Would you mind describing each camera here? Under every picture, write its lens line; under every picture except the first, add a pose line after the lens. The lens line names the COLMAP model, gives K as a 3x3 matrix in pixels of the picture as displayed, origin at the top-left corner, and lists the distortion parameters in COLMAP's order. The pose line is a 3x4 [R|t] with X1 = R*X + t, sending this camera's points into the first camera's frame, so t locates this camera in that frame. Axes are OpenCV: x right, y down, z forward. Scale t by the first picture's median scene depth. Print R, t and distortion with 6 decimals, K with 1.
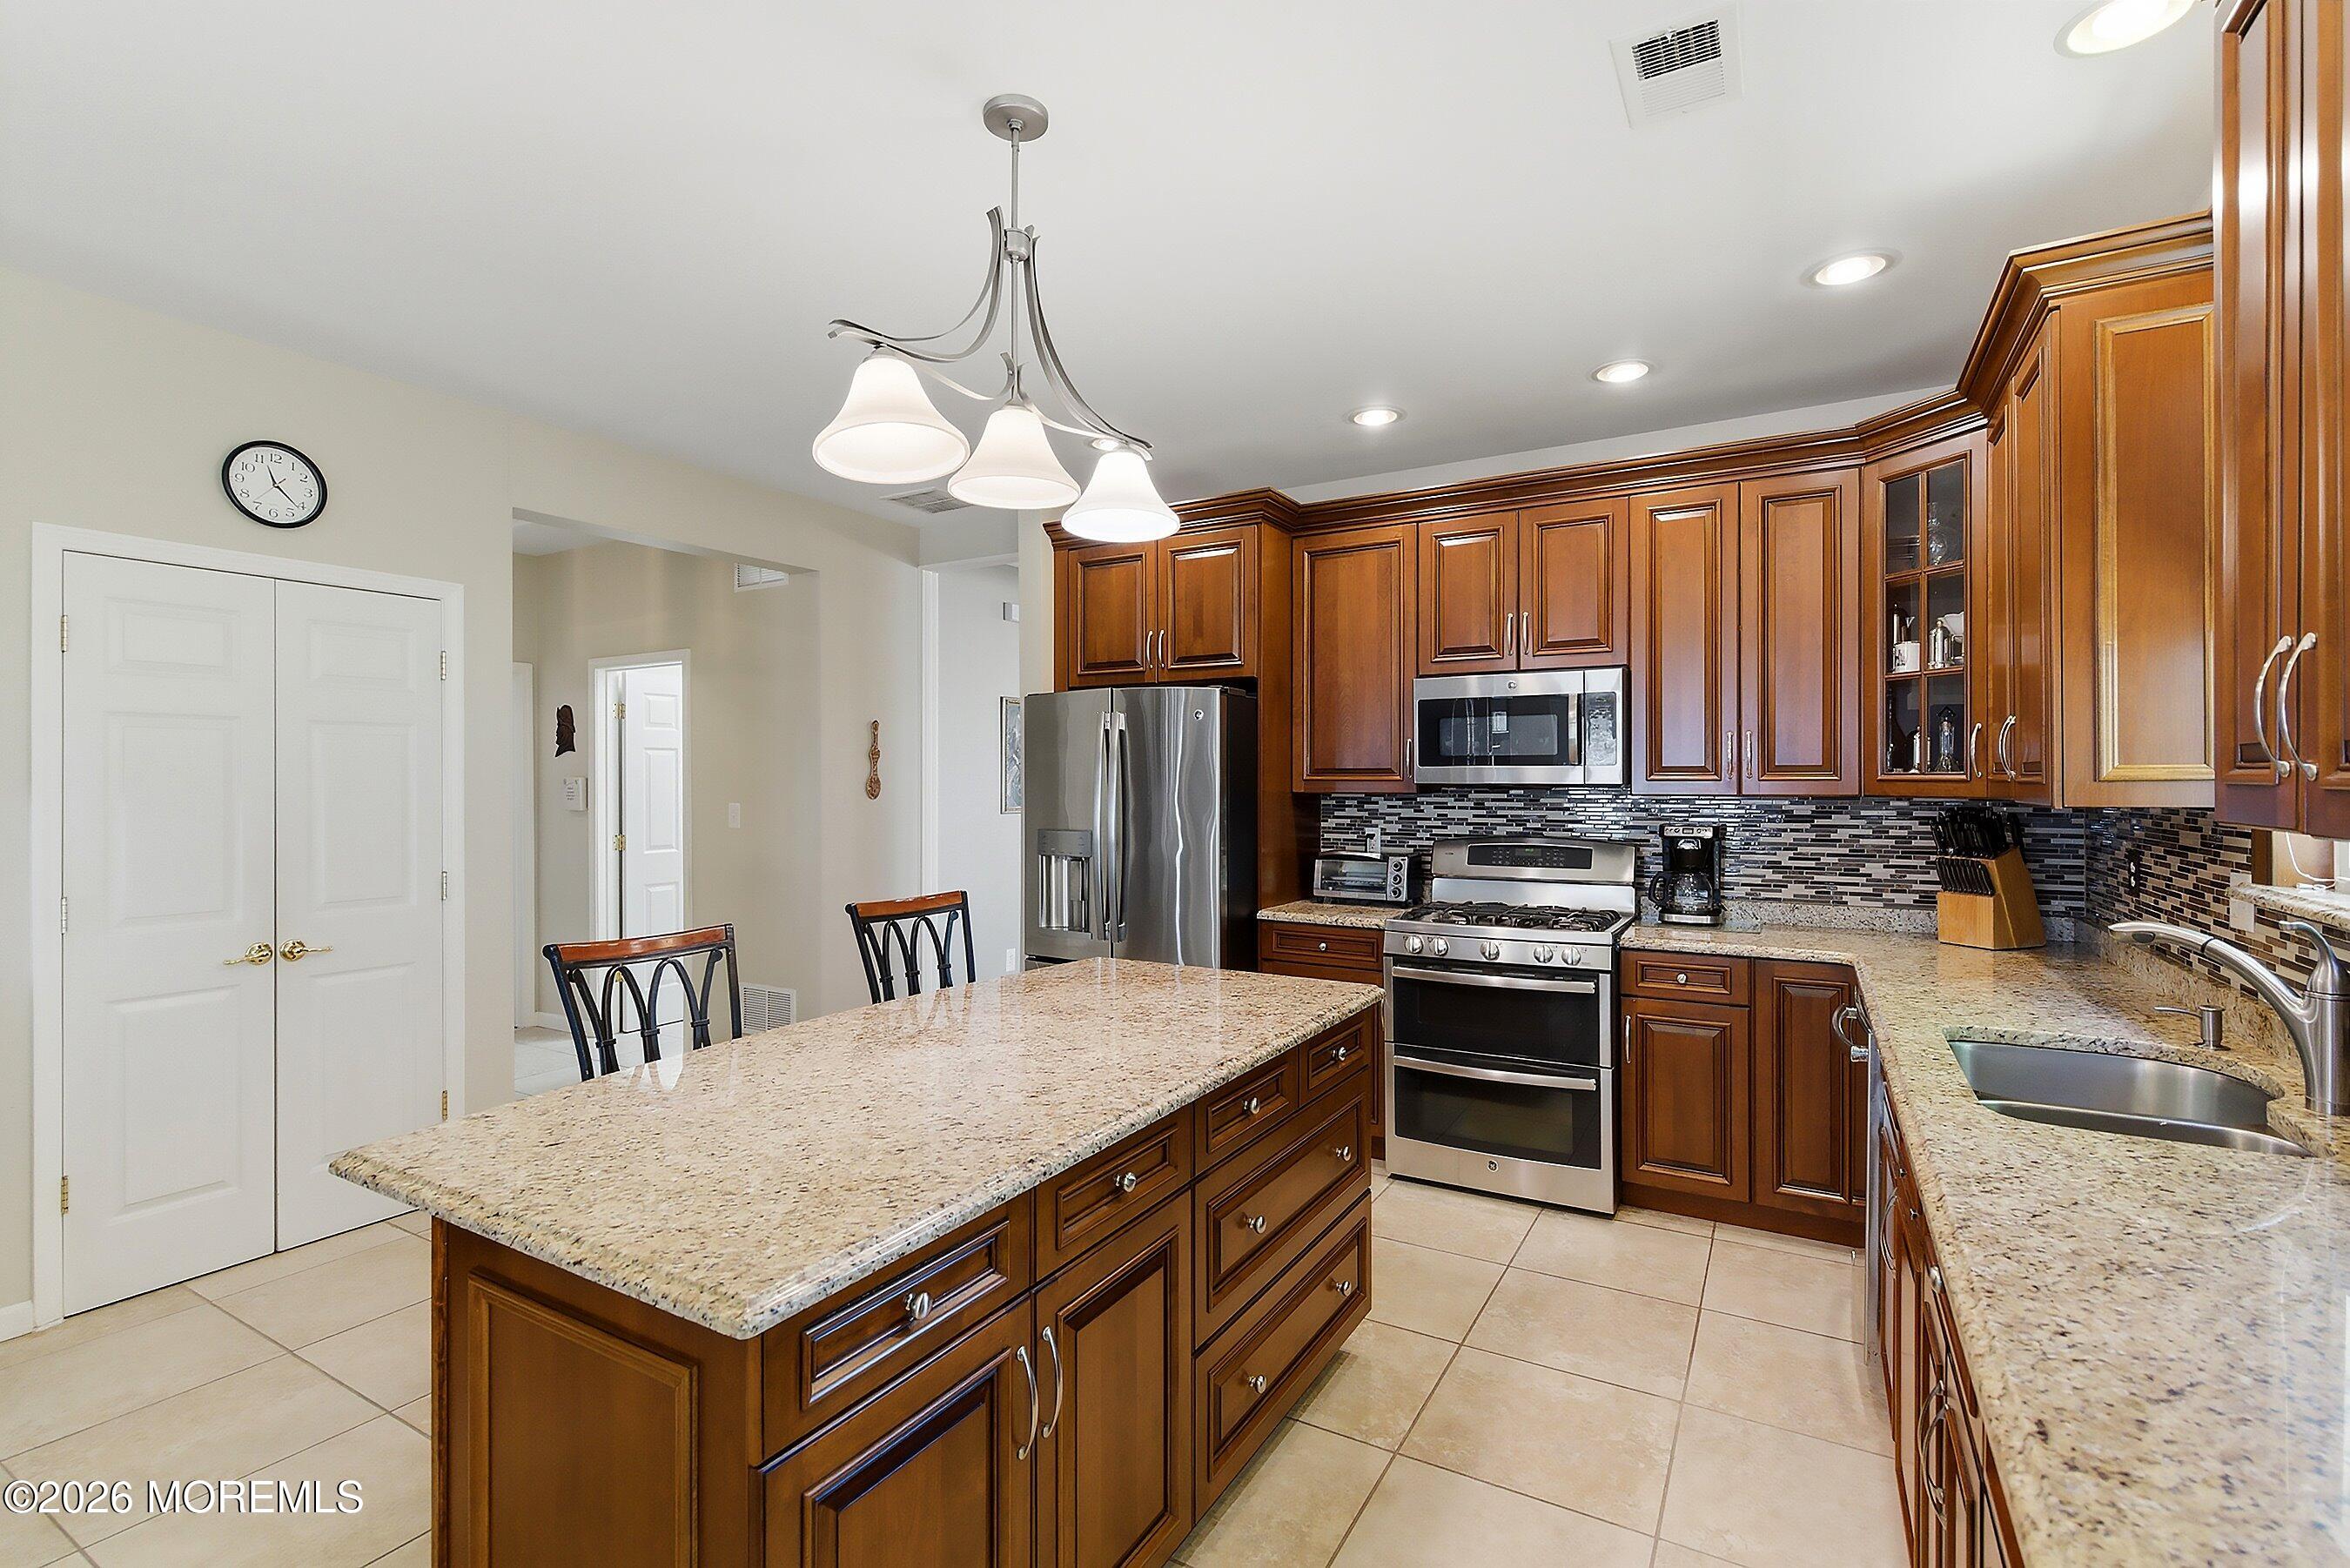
lens RADIAL K [[1074.9, 0, 1174.2], [0, 1074.9, 784.4], [0, 0, 1]] dist [-0.001146, 0.000632]
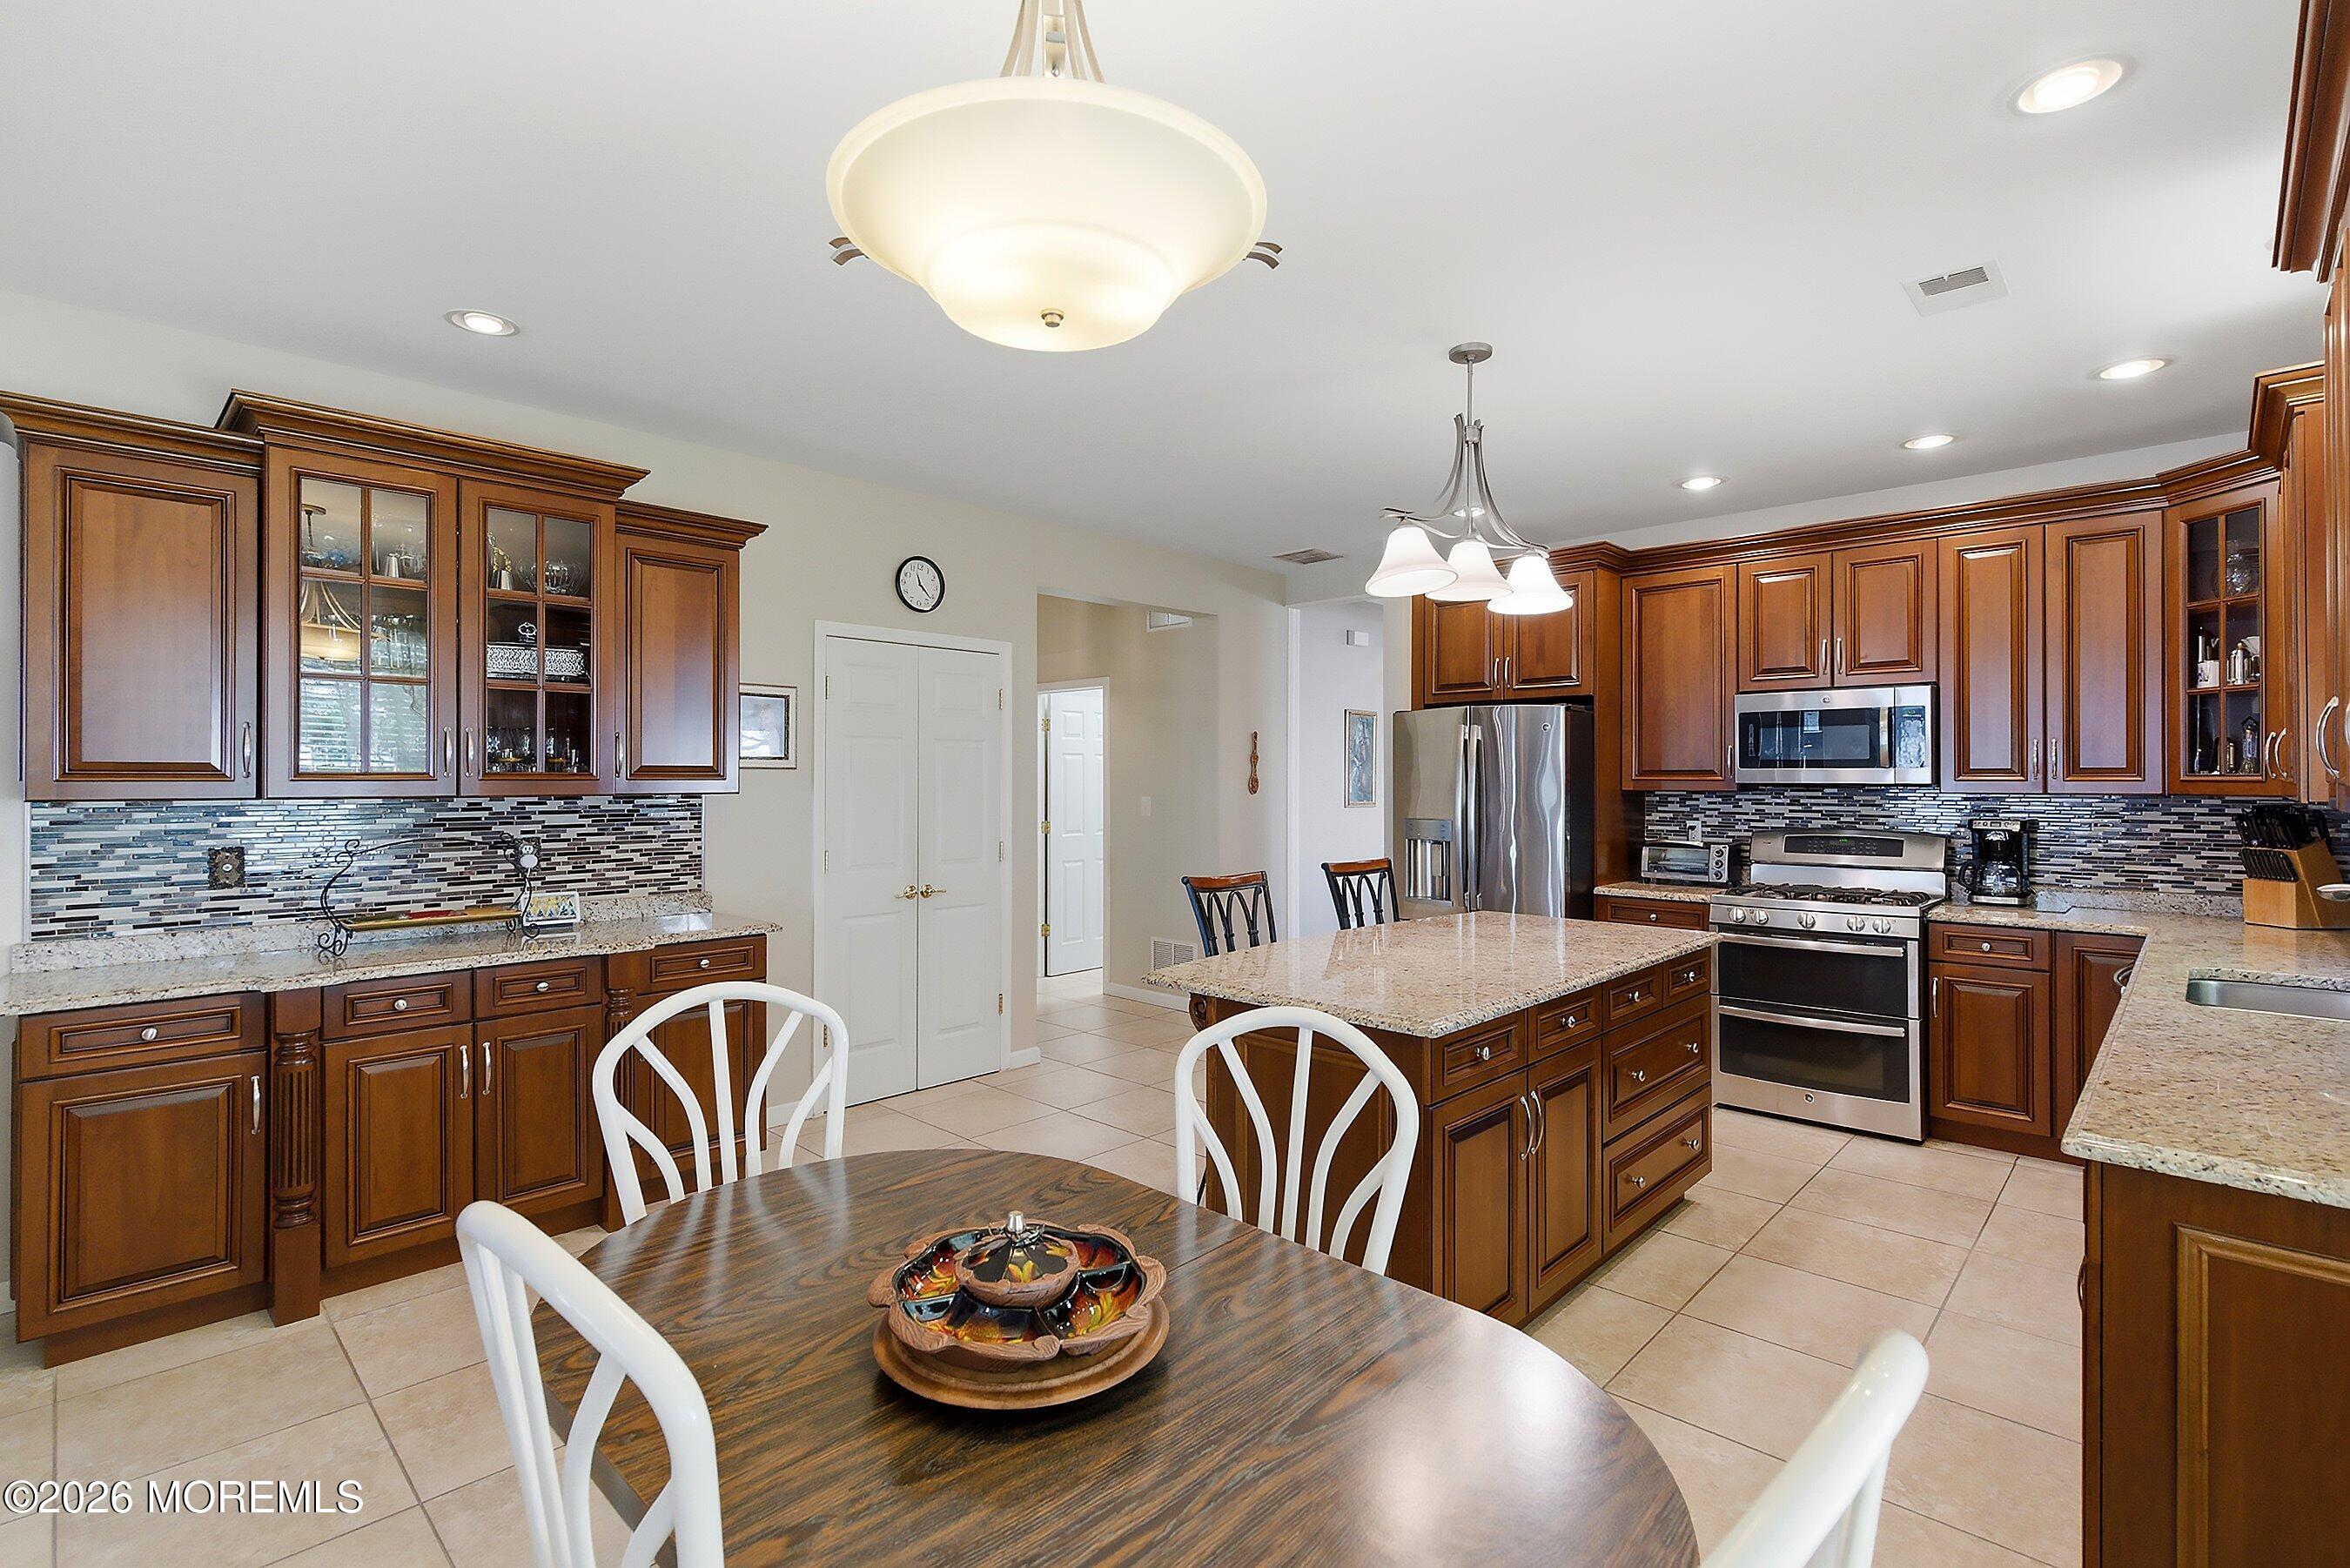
lens RADIAL K [[1074.9, 0, 1171.7], [0, 1074.9, 775.2], [0, 0, 1]] dist [-0.001146, 0.000632]
pose [[0.971158, 0.001019, -0.238433, -0.117113], [-0.003025, 0.999963, -0.008047, 0.002321], [0.238416, 0.008536, 0.971126, -0.363176]]
